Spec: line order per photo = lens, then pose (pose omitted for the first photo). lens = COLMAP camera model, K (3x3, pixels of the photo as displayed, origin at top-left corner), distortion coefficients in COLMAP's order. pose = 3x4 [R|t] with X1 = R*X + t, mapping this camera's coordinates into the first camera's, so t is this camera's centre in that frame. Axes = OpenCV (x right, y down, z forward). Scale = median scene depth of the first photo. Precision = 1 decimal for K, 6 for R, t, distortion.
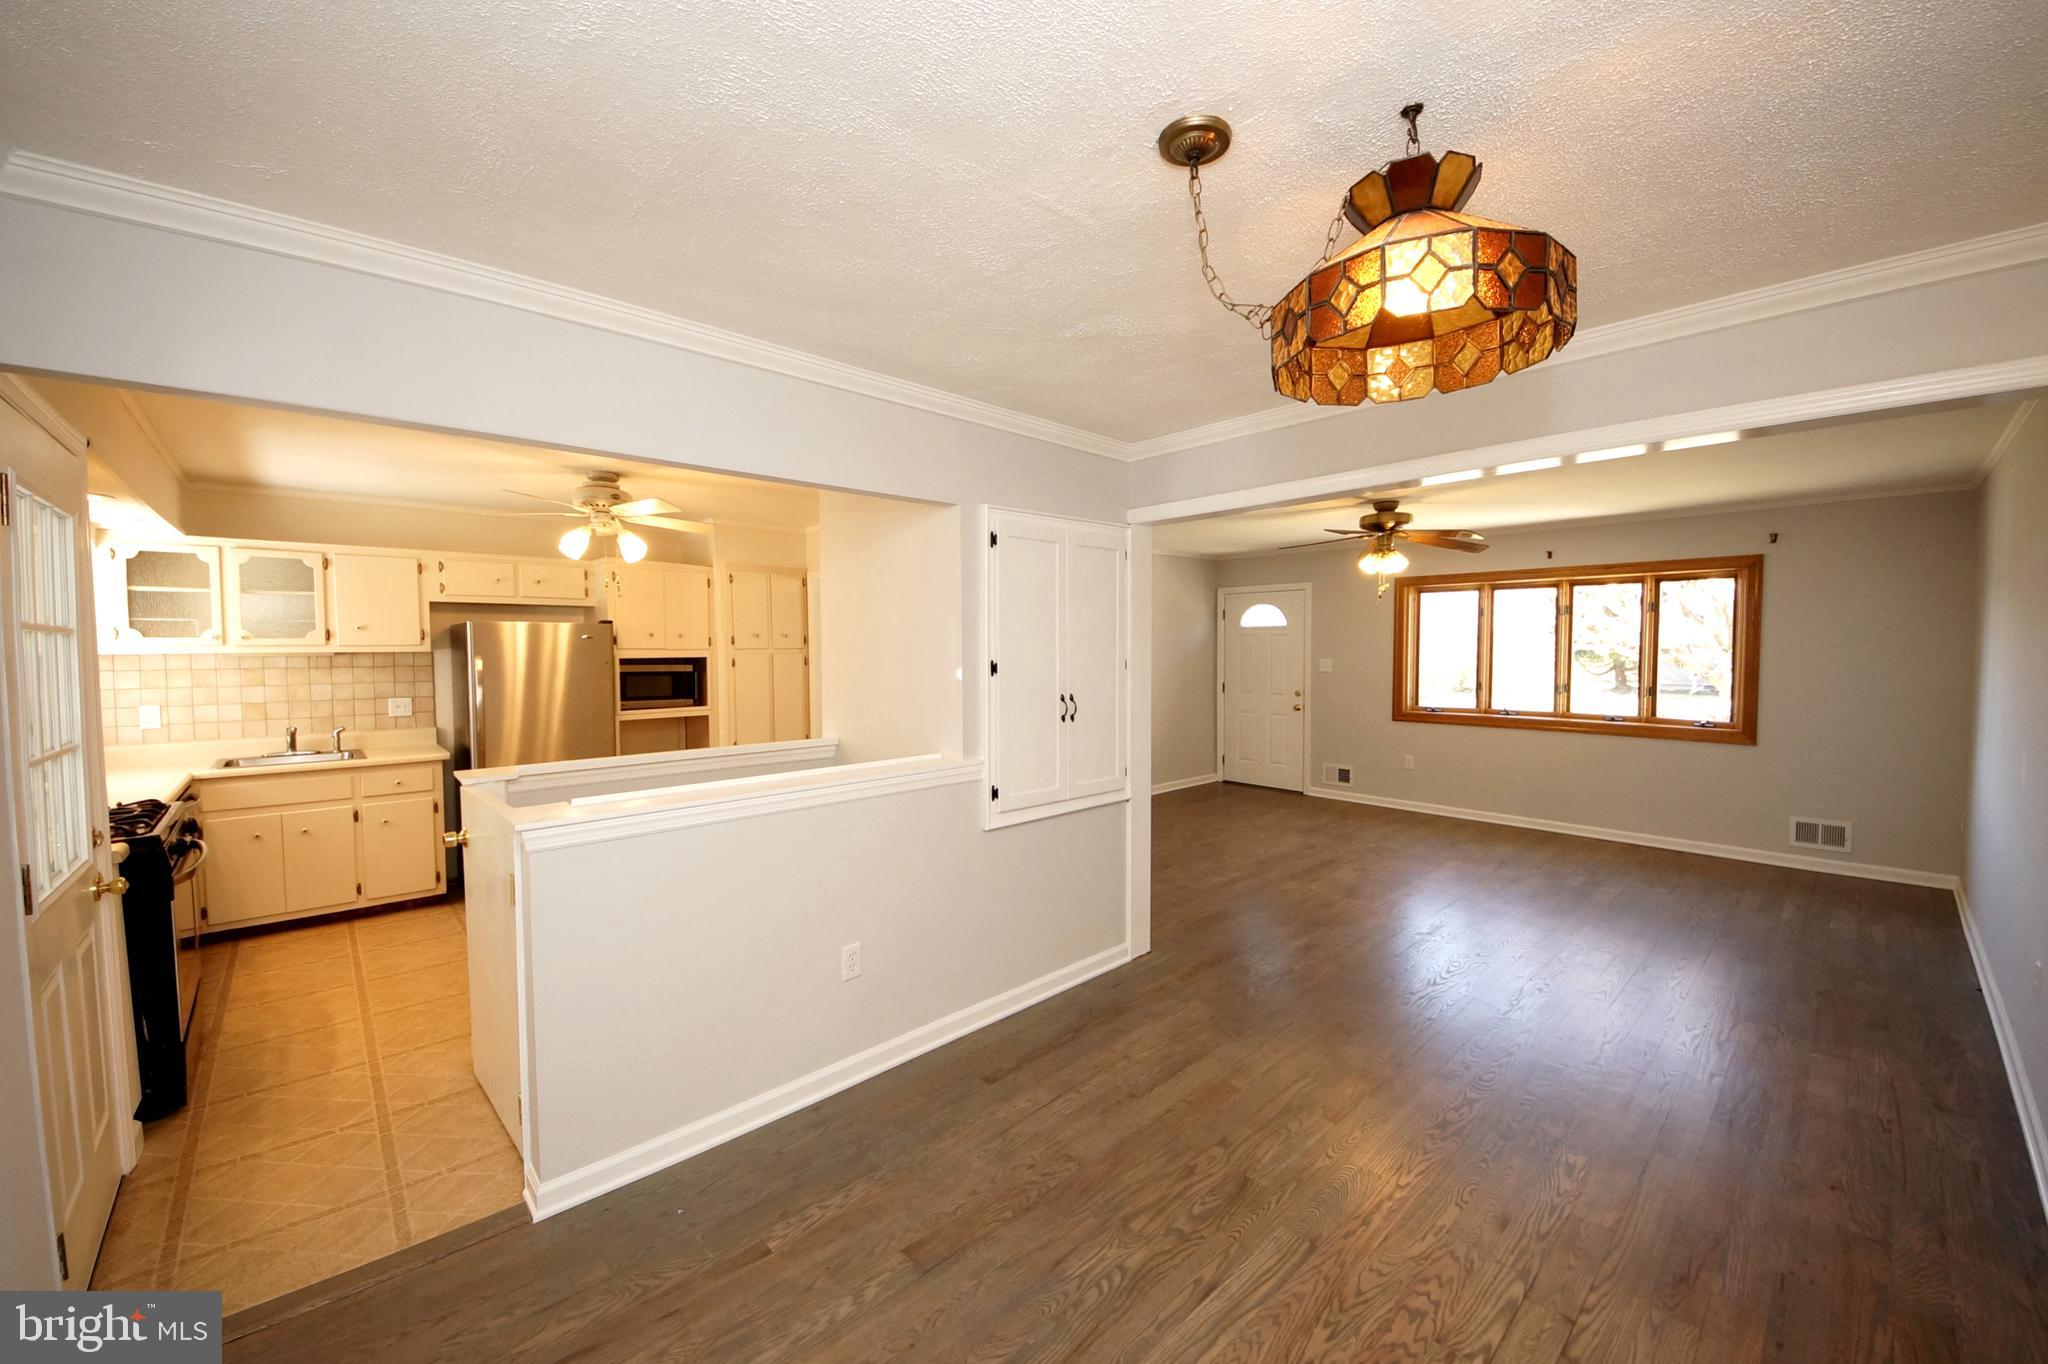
lens RADIAL K [[776.1, 0, 1024.7], [0, 776.1, 677.0], [0, 0, 1]] dist [0.046653, -0.035079]
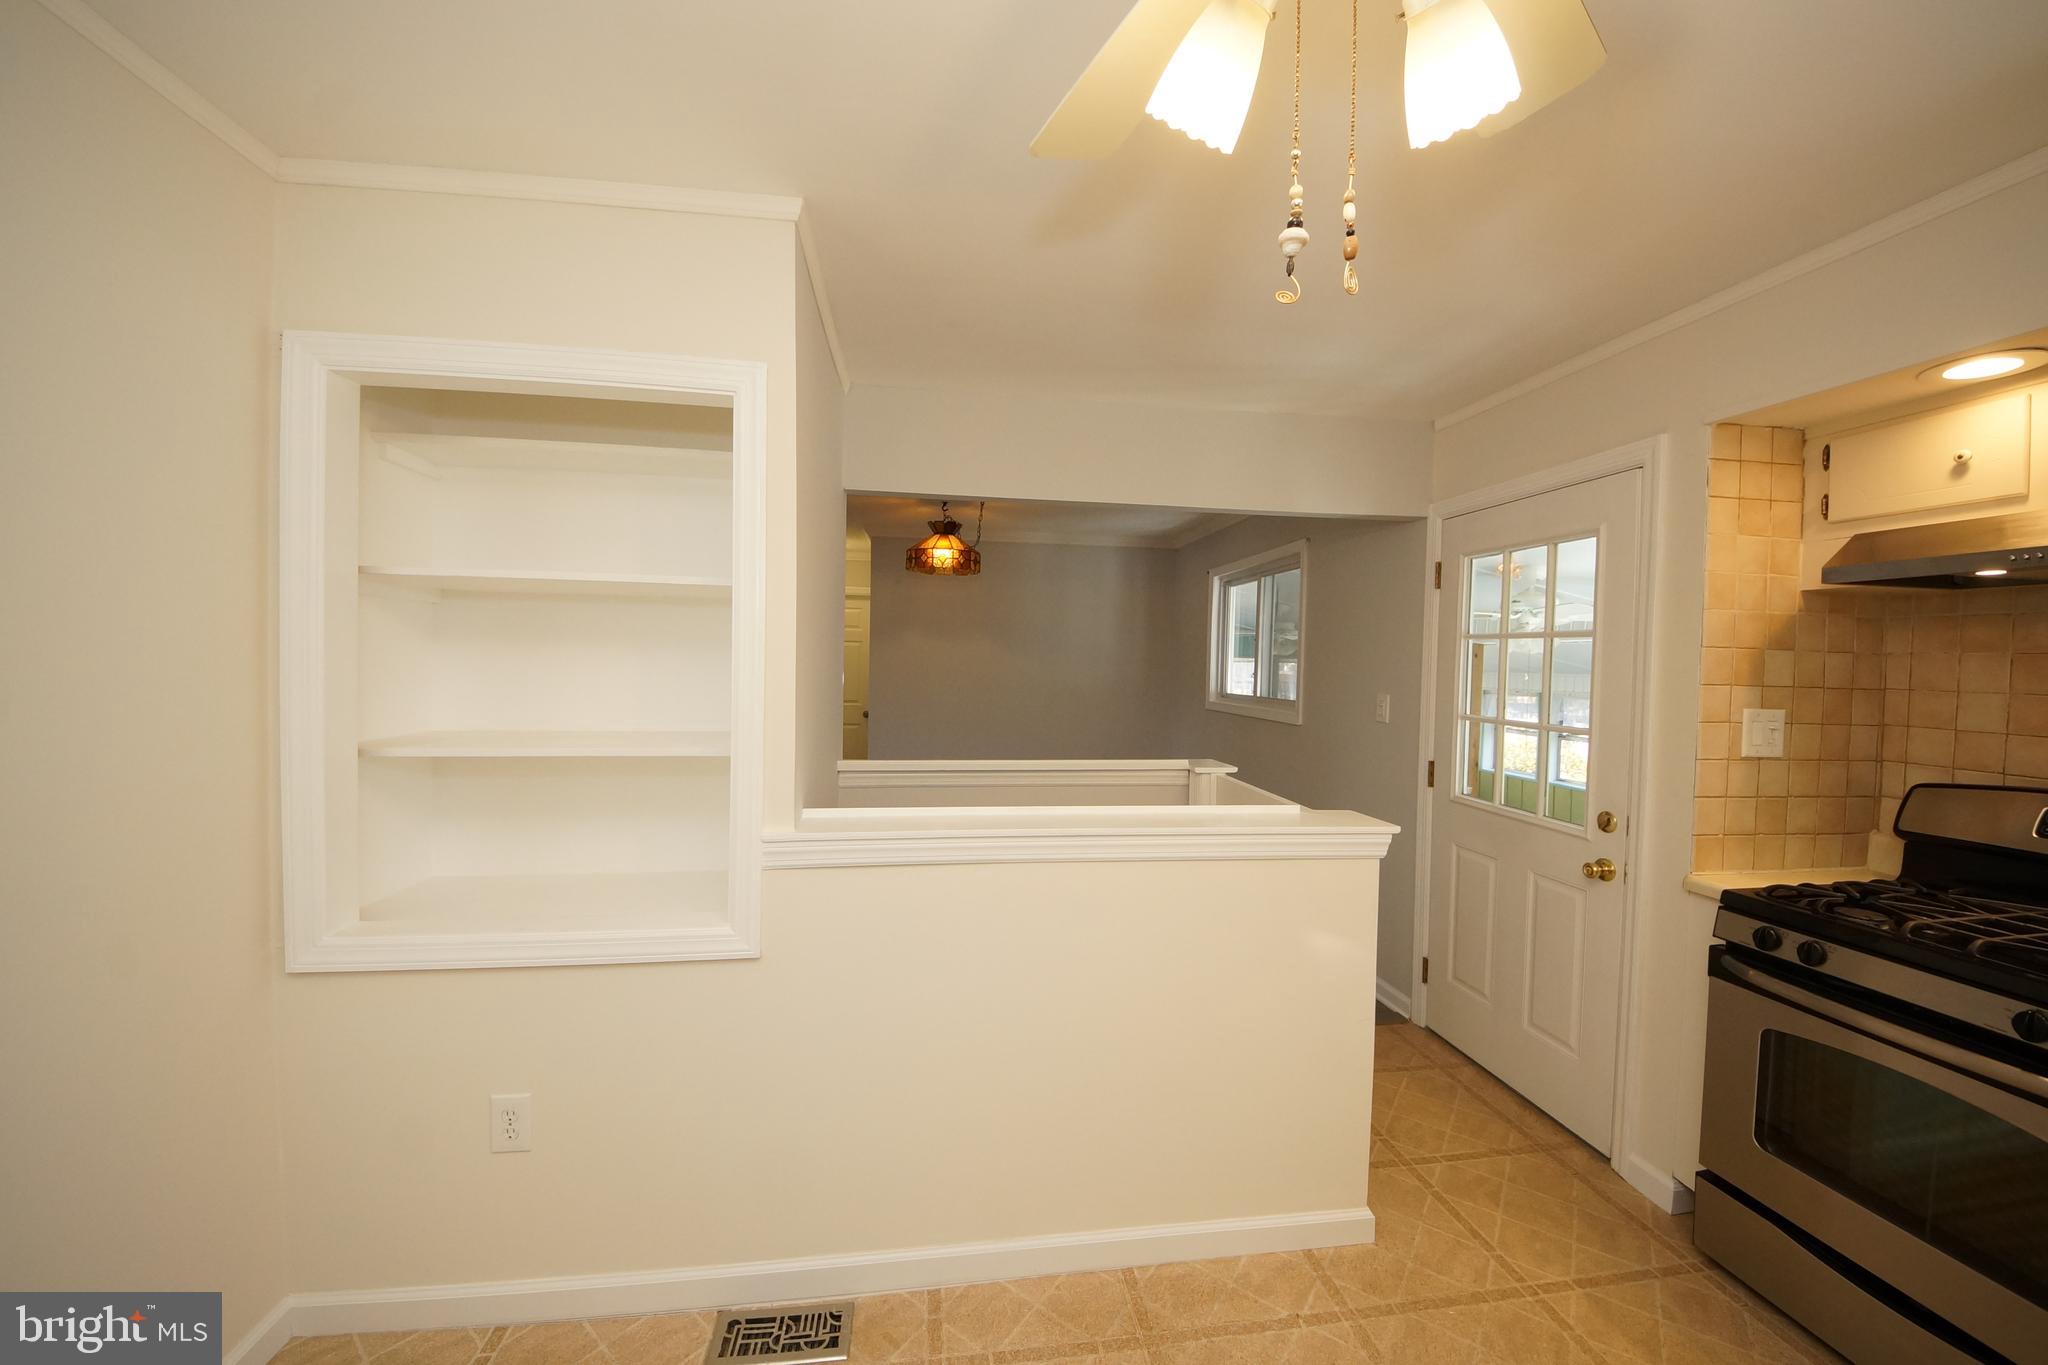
lens RADIAL K [[722.9, 0, 1024.8], [0, 722.9, 680.6], [0, 0, 1]] dist [0.033891, -0.026743]
pose [[-0.824196, -0.025691, 0.565722, -0.513072], [0.009055, 0.998245, 0.058524, -0.027462], [-0.566233, 0.053358, -0.822516, 1.068911]]
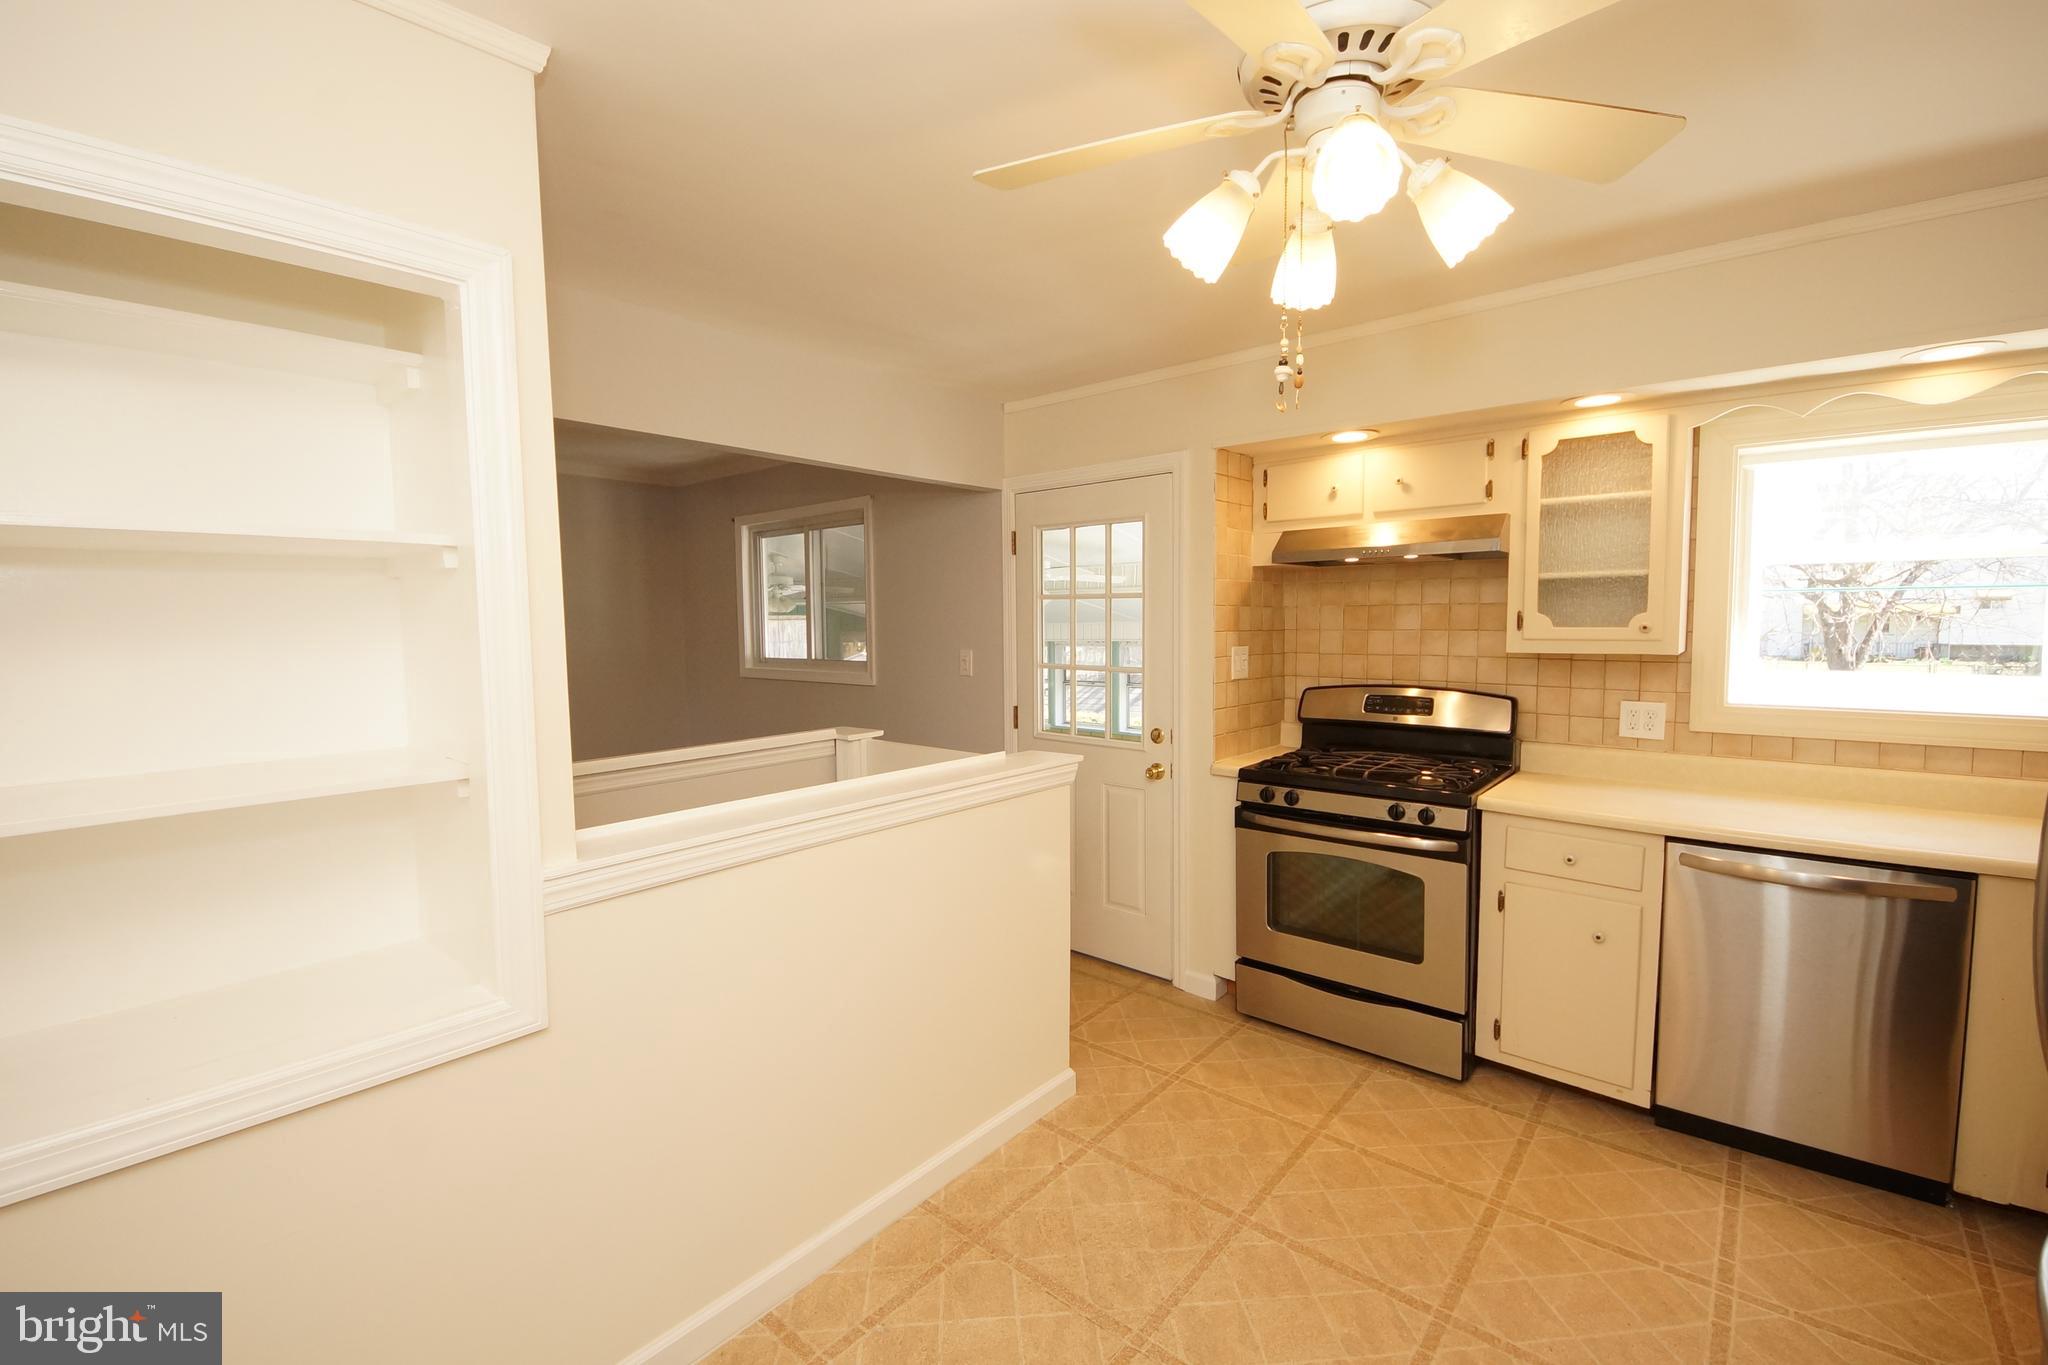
lens RADIAL K [[855.8, 0, 1024.3], [0, 855.8, 675.7], [0, 0, 1]] dist [0.035988, -0.033537]
pose [[-0.992411, 0.024443, -0.120512, -0.353177], [0.011313, 0.994037, 0.108458, -0.039616], [0.122444, 0.106272, -0.986769, 1.189632]]
